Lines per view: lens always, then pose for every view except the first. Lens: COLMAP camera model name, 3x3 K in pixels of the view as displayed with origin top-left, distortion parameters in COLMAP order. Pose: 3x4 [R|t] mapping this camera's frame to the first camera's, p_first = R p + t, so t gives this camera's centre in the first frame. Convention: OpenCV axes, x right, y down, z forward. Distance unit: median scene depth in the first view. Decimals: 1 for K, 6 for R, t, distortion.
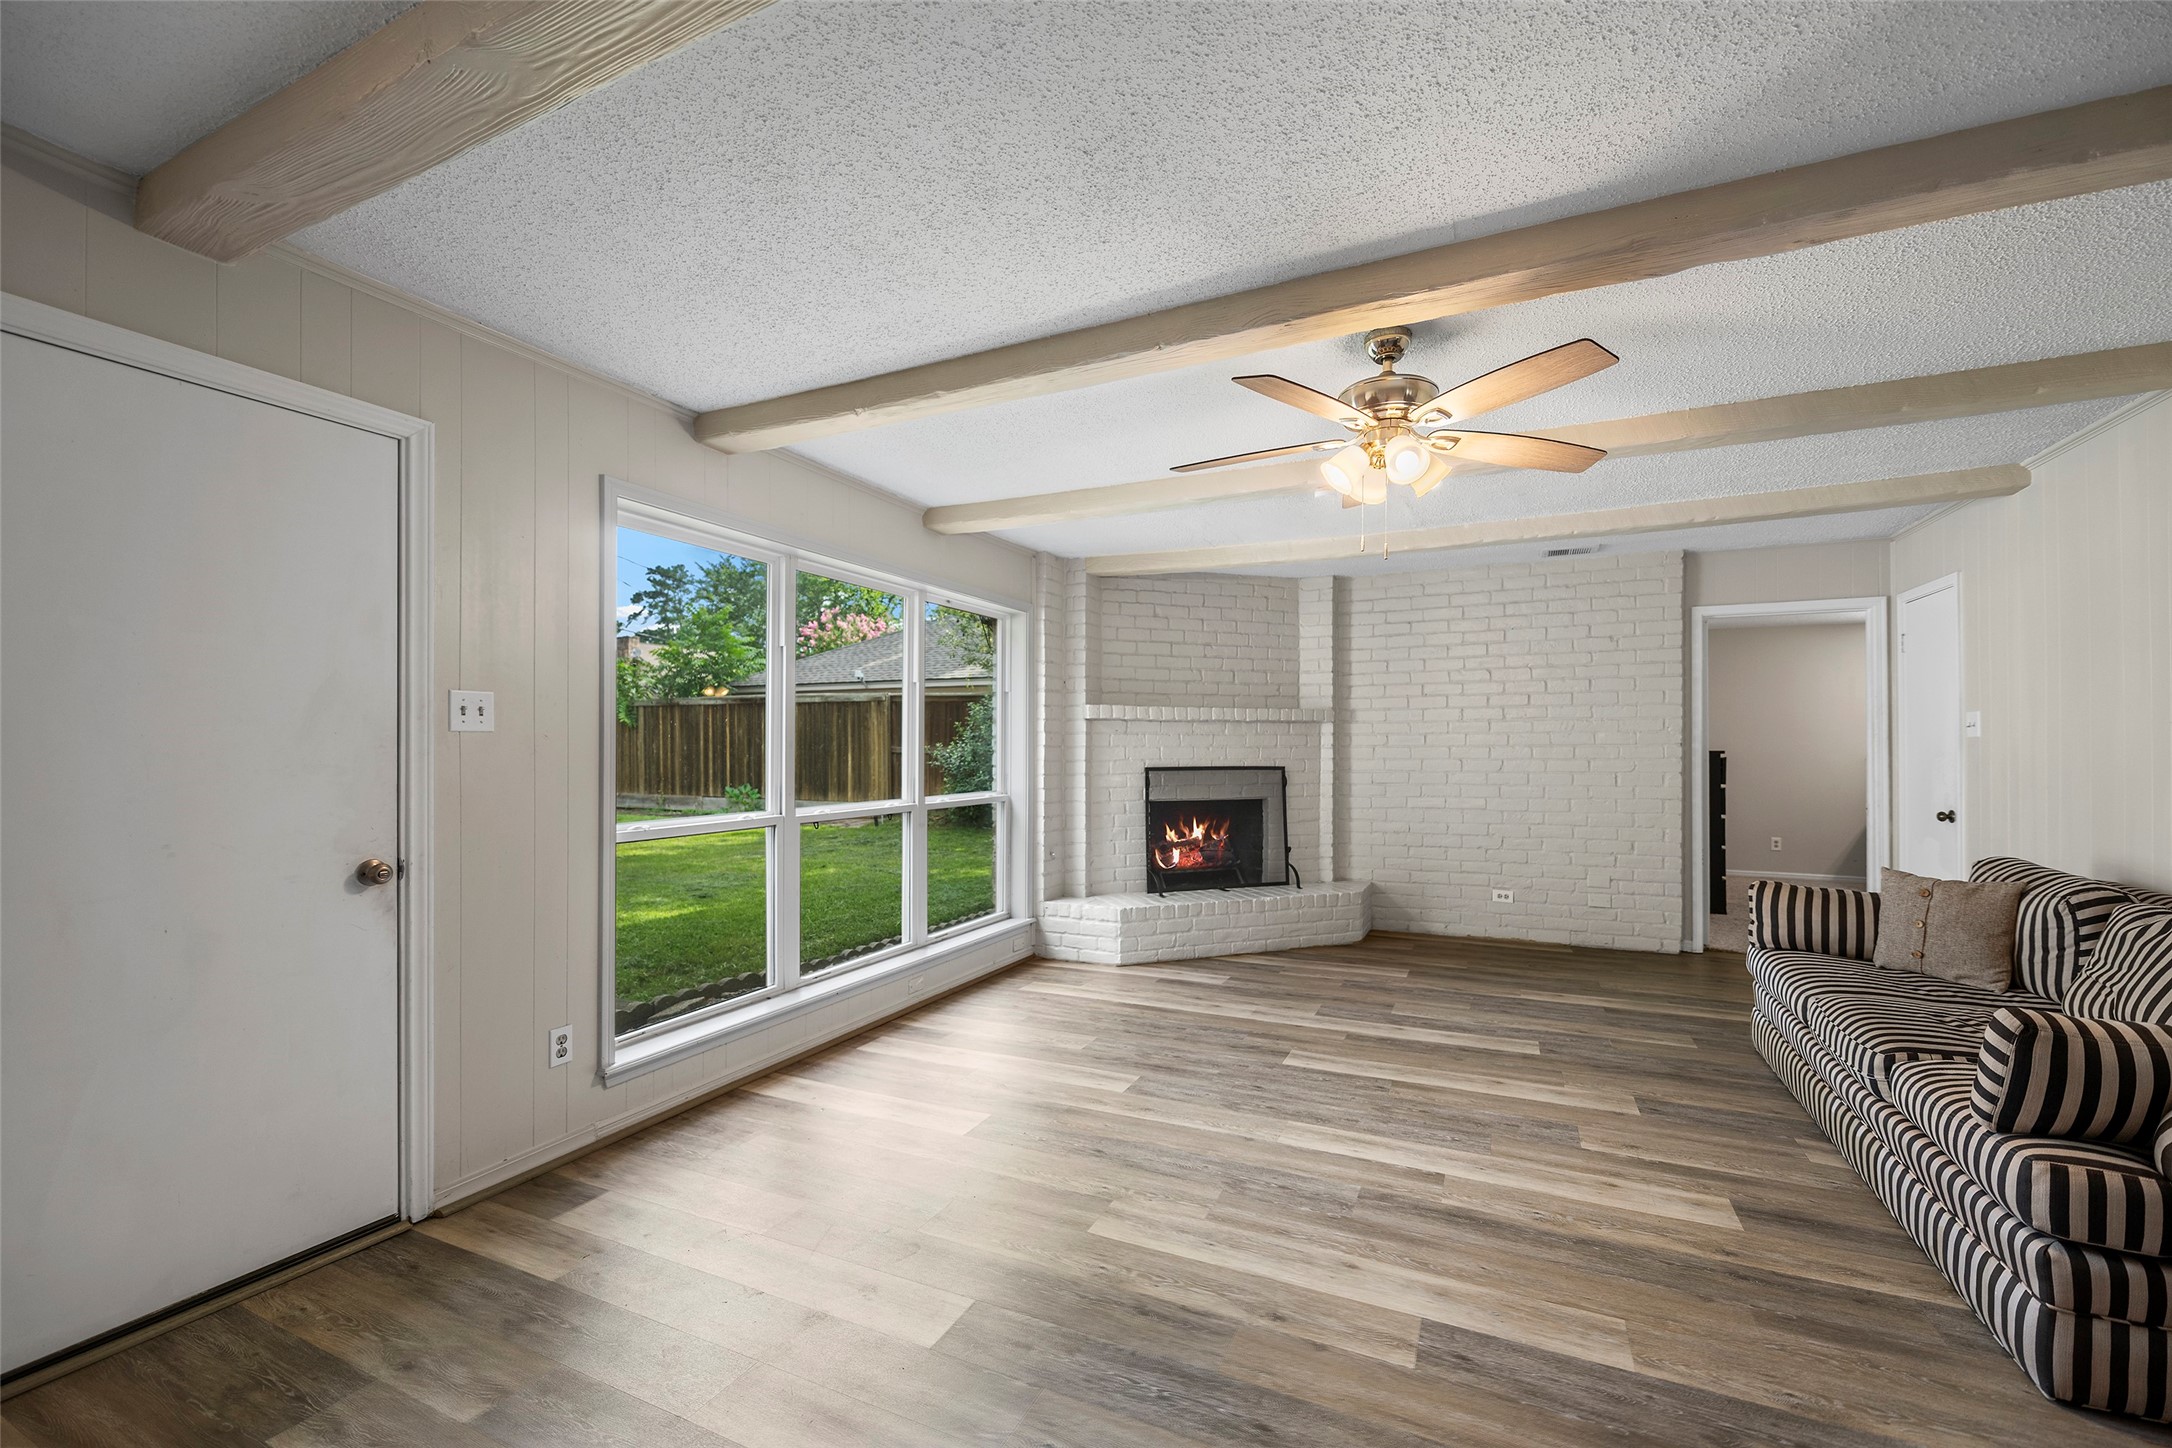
lens RADIAL K [[883.4, 0, 1096.1], [0, 883.4, 748.8], [0, 0, 1]] dist [-0.008059, -0.000316]
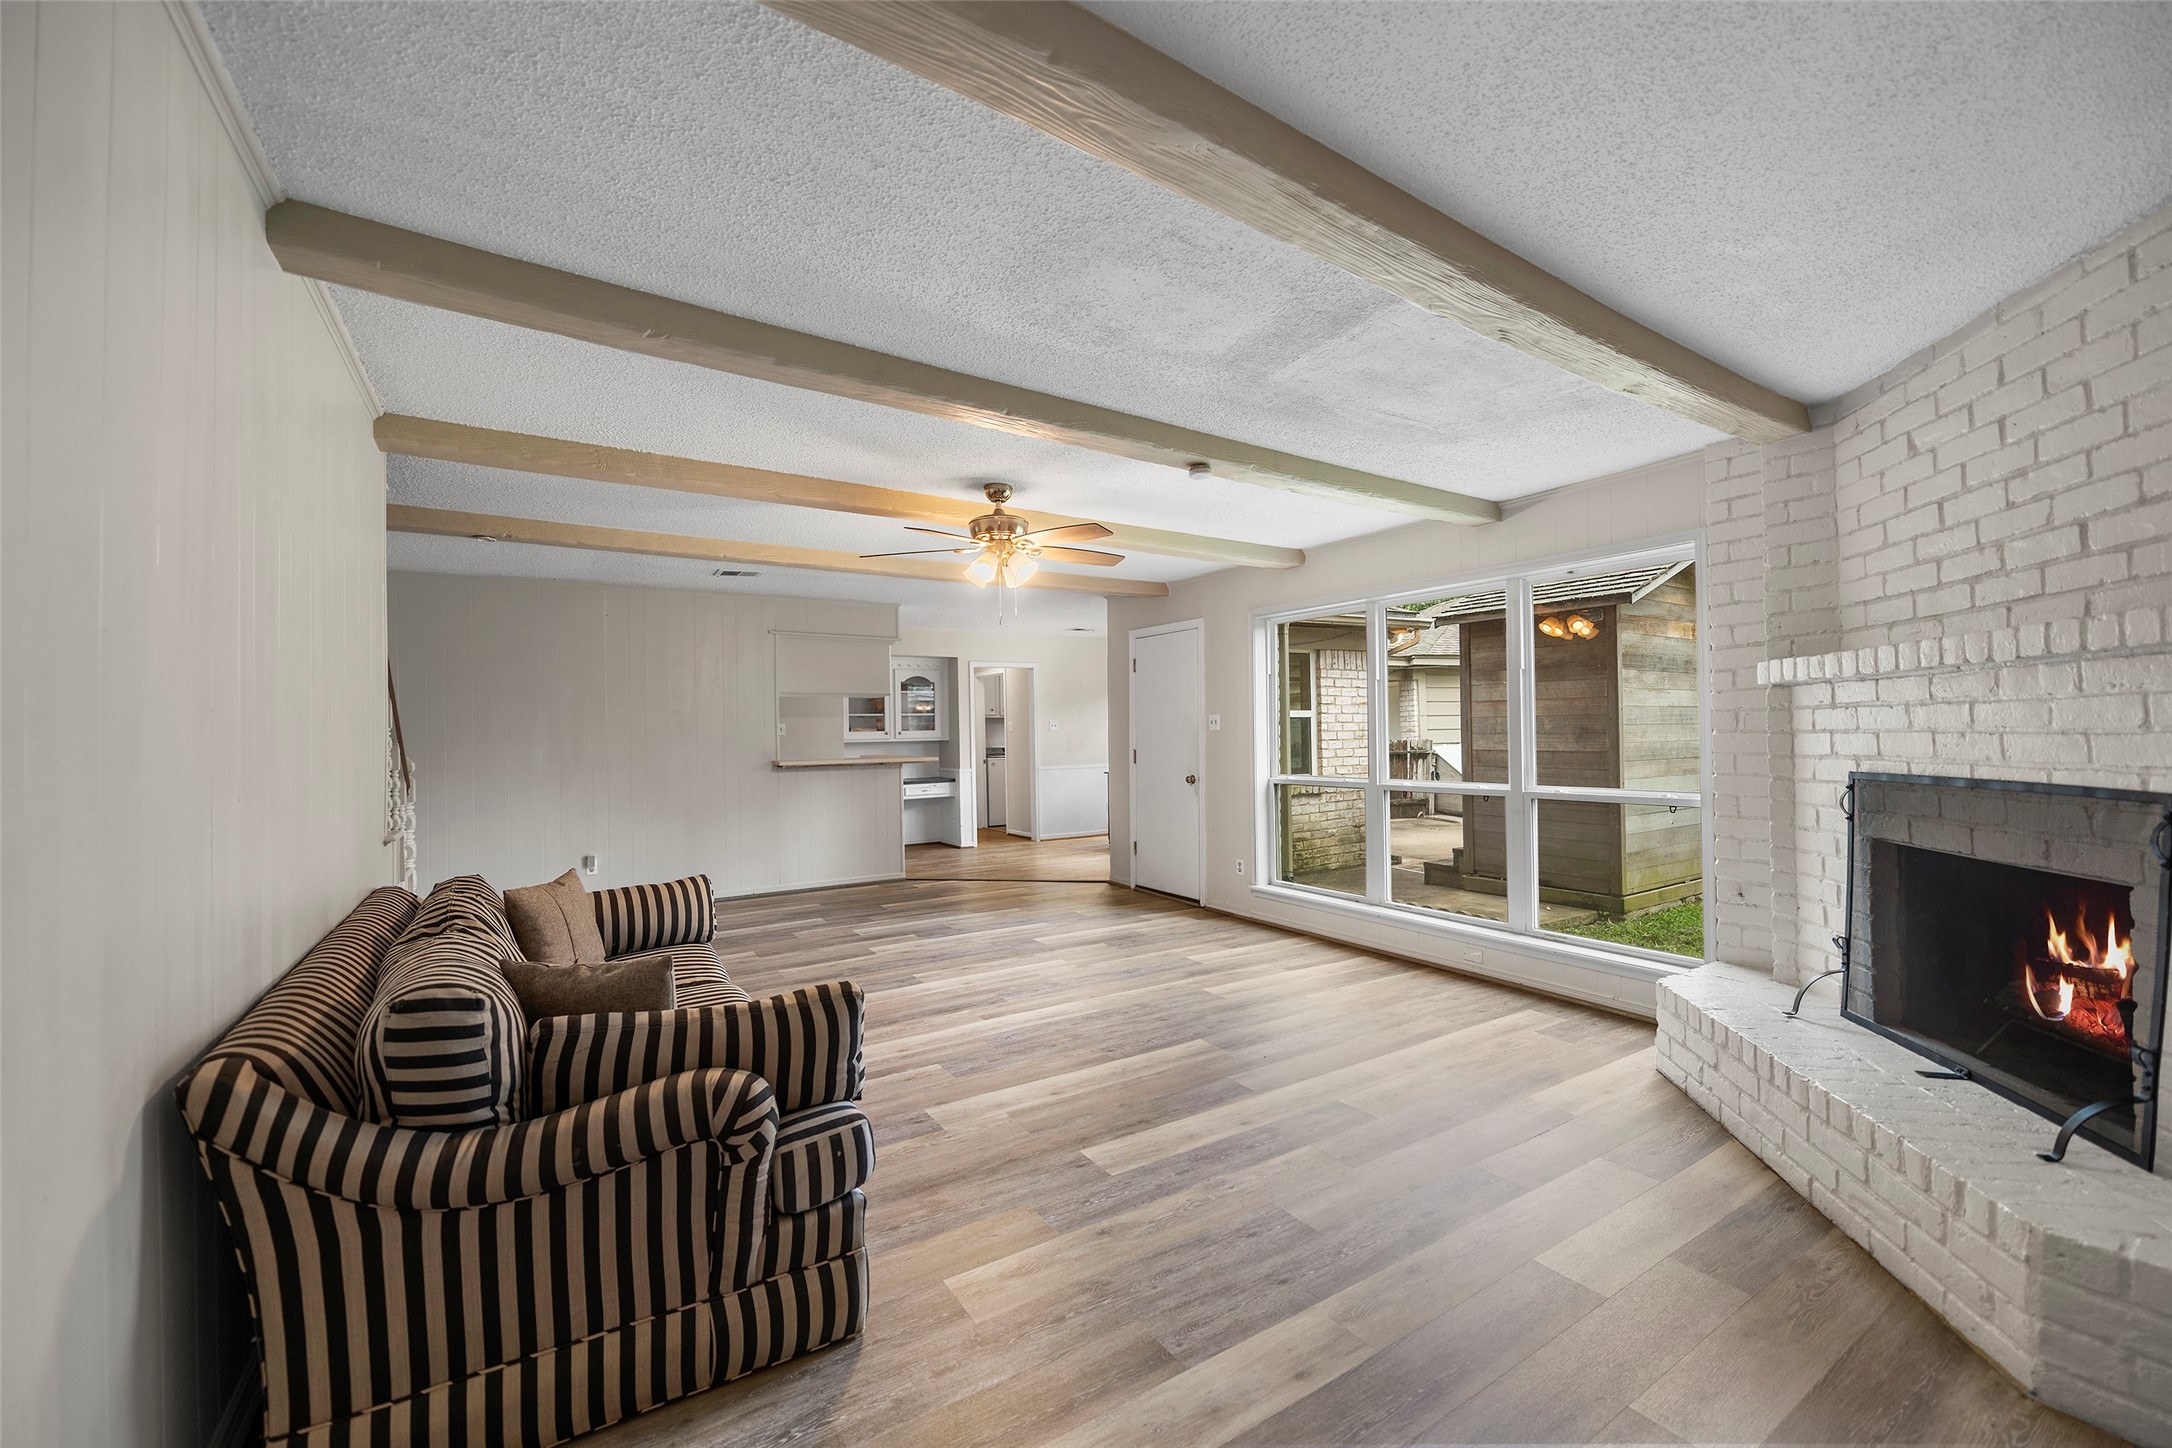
lens RADIAL K [[871.2, 0, 1086.0], [0, 871.2, 724.0], [0, 0, 1]] dist [-0.002178, -0.000171]
pose [[-0.540887, -0.004338, -0.841084, 0.794533], [0.011036, 0.999864, -0.012254, -0.005434], [0.841023, -0.015911, -0.540766, 0.995580]]
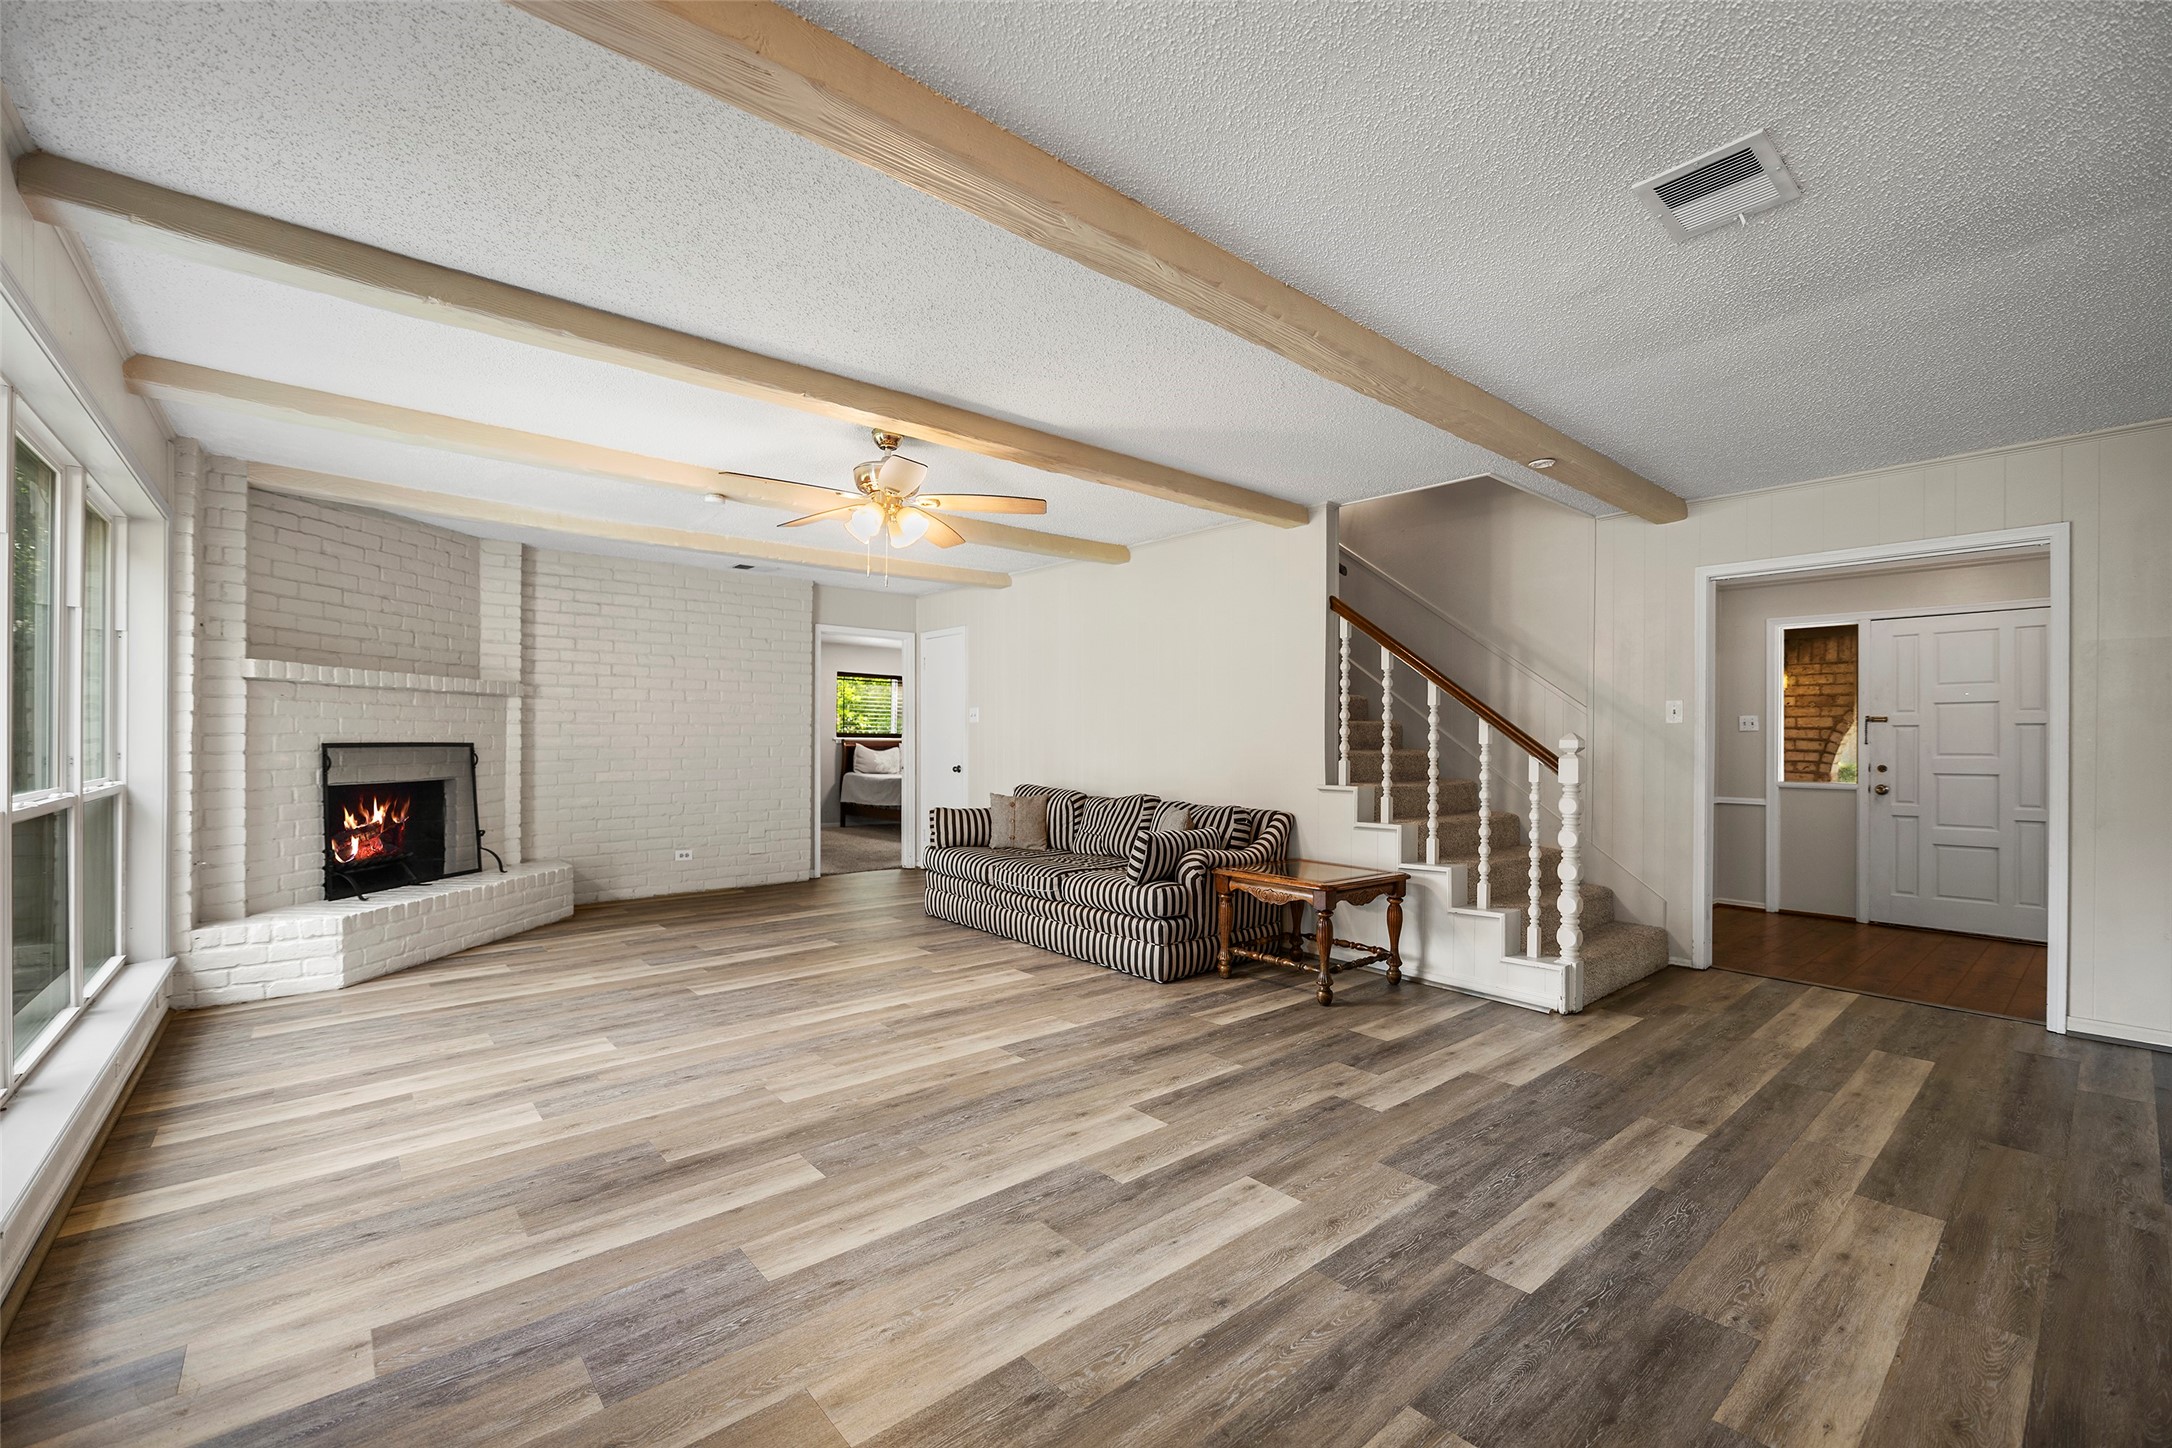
lens RADIAL K [[898.1, 0, 1090.6], [0, 898.1, 752.1], [0, 0, 1]] dist [-0.001887, -0.000177]
pose [[0.412083, -0.011277, 0.911076, -0.434690], [-0.004000, 0.999891, 0.014186, 0.016282], [-0.911137, -0.009489, 0.411994, 0.042963]]
